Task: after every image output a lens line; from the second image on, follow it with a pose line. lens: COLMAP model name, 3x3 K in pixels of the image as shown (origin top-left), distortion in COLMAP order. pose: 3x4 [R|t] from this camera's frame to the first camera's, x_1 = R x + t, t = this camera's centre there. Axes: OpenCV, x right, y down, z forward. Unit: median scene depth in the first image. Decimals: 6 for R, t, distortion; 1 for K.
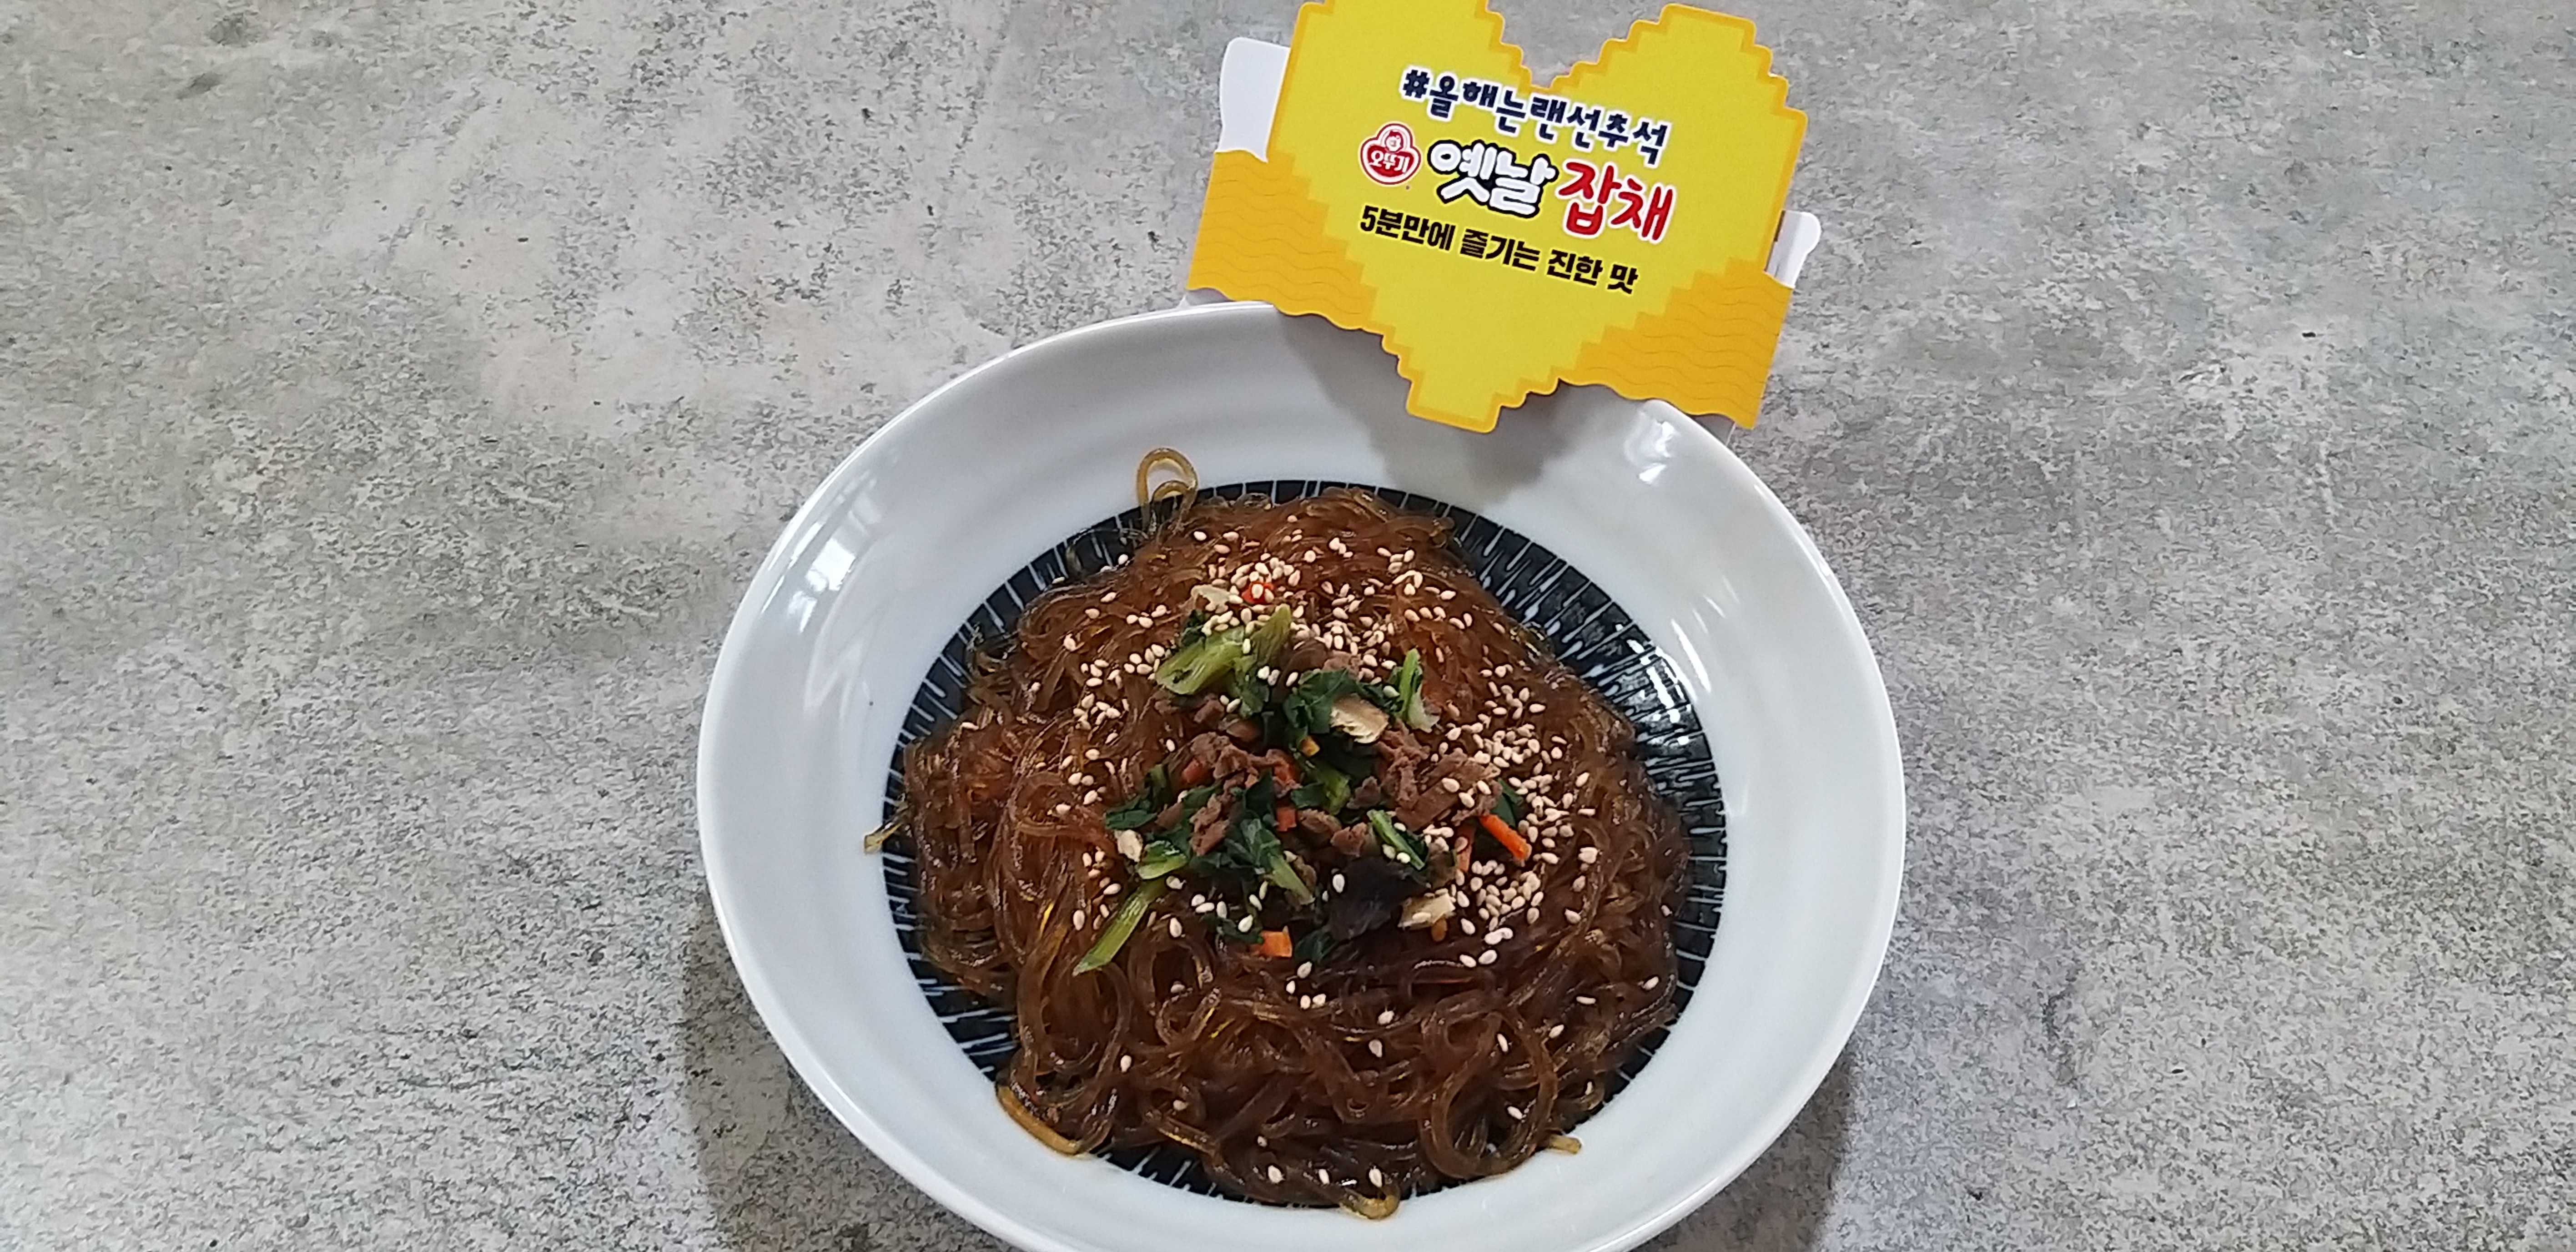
lens RADIAL K [[2068.9, 0, 1288.0], [0, 2068.9, 626.0], [0, 0, 1]] dist [0.092746, -0.179174]
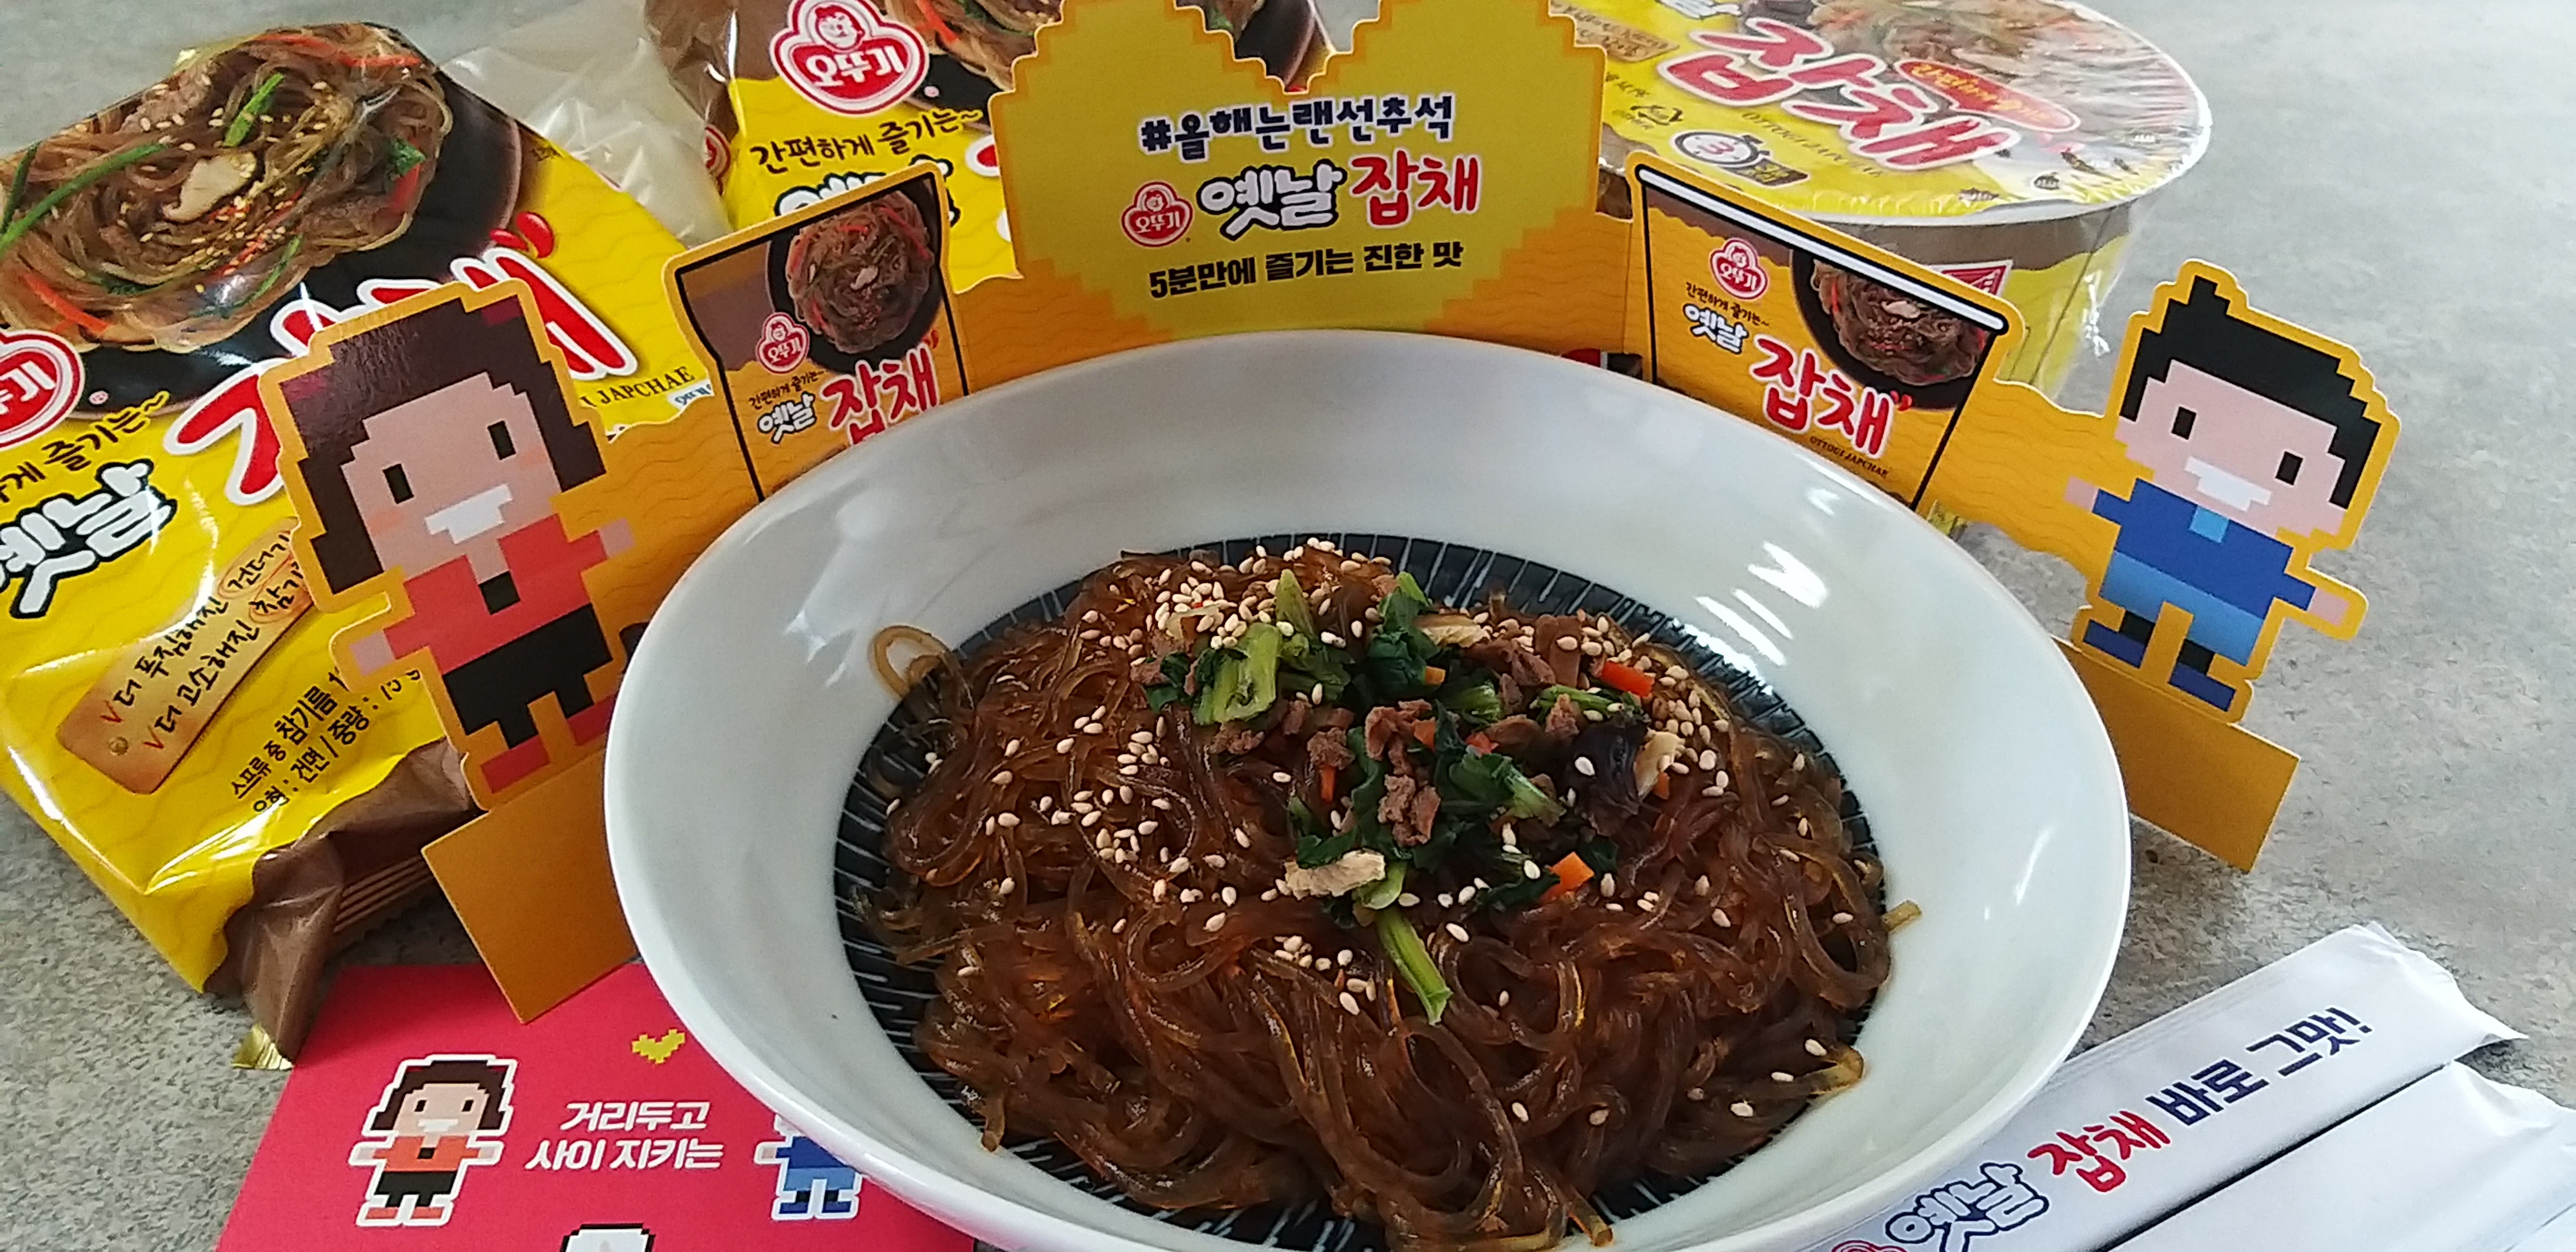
lens RADIAL K [[2068.9, 0, 1288.0], [0, 2068.9, 626.0], [0, 0, 1]] dist [0.092746, -0.179174]
pose [[0.711251, -0.406426, 0.573533, -0.481666], [0.549765, 0.830062, -0.093565, 0.085077], [-0.438041, 0.381857, 0.813821, 0.341210]]
